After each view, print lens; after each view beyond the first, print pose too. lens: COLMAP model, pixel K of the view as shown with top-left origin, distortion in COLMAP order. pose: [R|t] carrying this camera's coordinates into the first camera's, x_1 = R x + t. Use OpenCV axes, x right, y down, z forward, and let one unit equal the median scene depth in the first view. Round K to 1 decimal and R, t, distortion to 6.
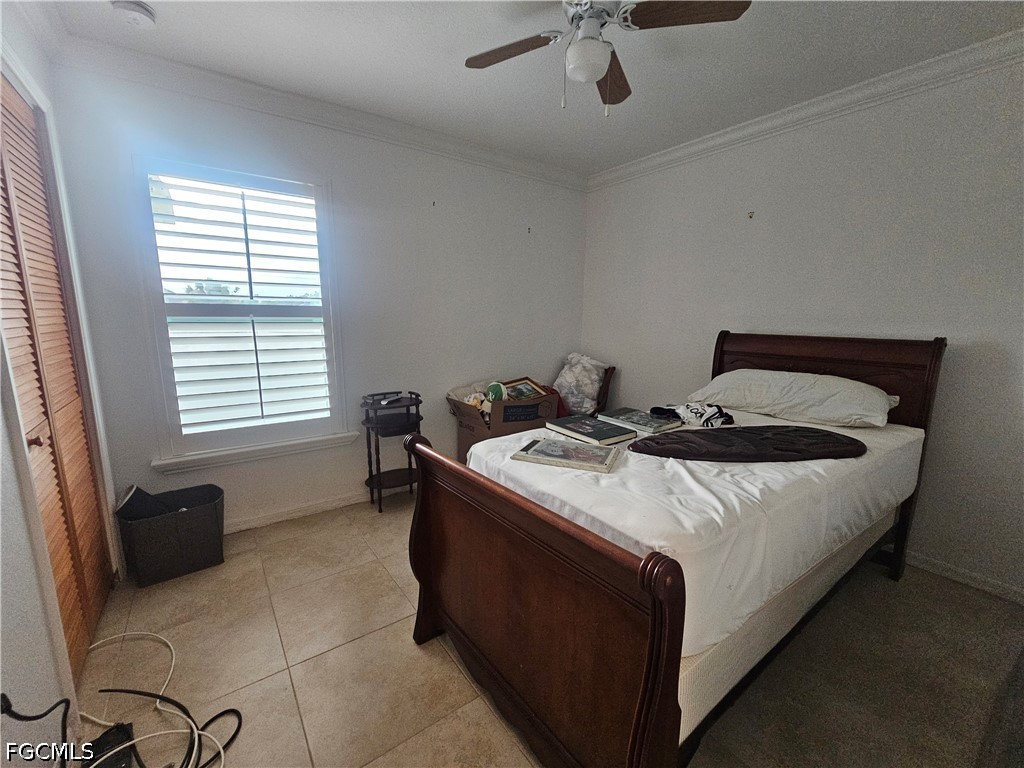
lens RADIAL K [[428.7, 0, 499.3], [0, 428.7, 387.6], [0, 0, 1]] dist [0.001914, 0.000347]
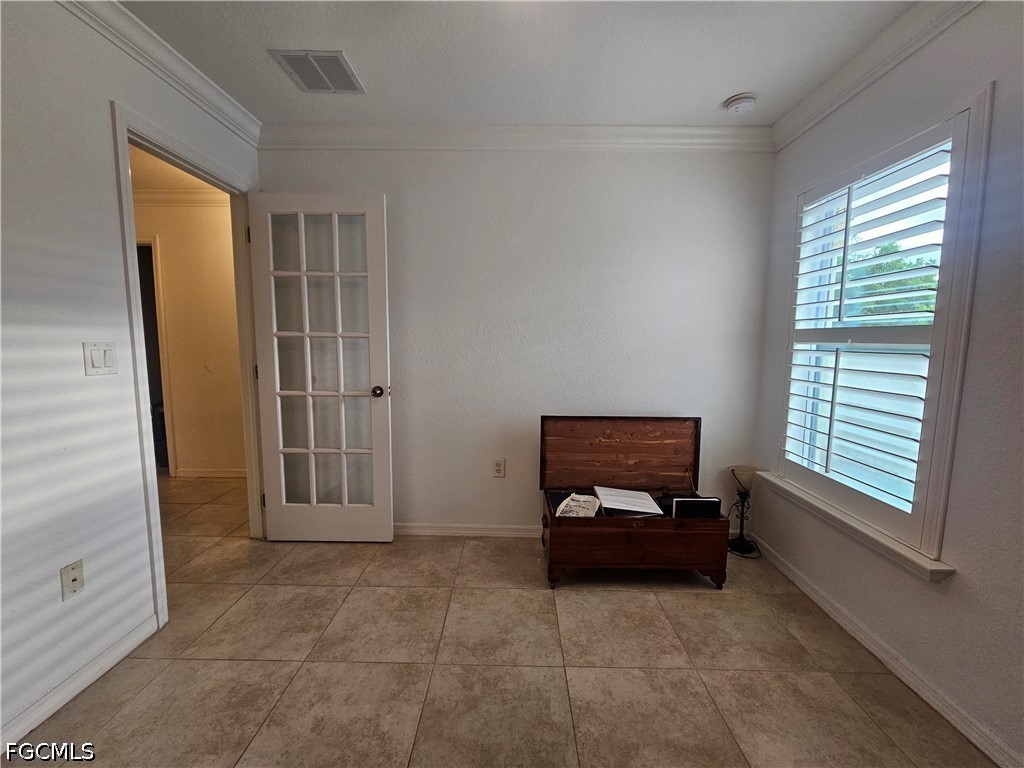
lens RADIAL K [[420.4, 0, 512.0], [0, 420.4, 387.4], [0, 0, 1]] dist [-0.002678, -0.000168]
pose [[-0.604920, 0.084241, -0.791818, 0.409028], [-0.134137, 0.969398, 0.205609, -0.164140], [0.784907, 0.230588, -0.575108, 0.986698]]
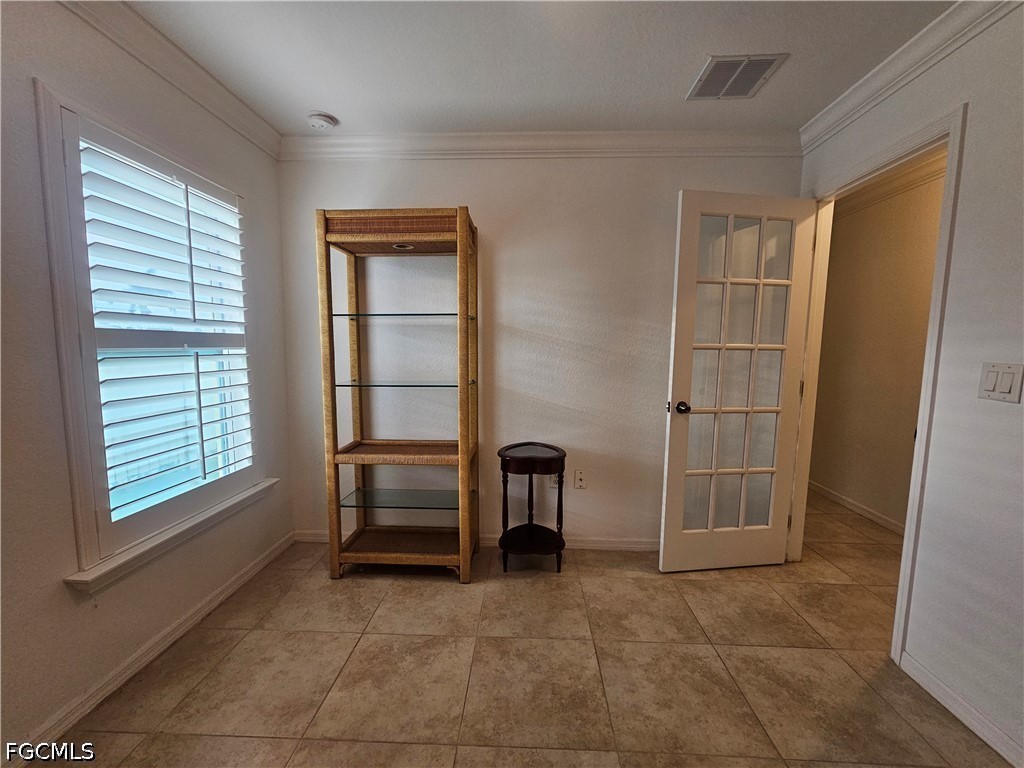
lens RADIAL K [[420.4, 0, 512.0], [0, 420.4, 387.4], [0, 0, 1]] dist [-0.002678, -0.000168]
pose [[0.629531, -0.084112, 0.772410, -0.807766], [0.133006, 0.991115, -0.000475, -0.016415], [-0.765507, 0.103034, 0.635125, 0.079822]]
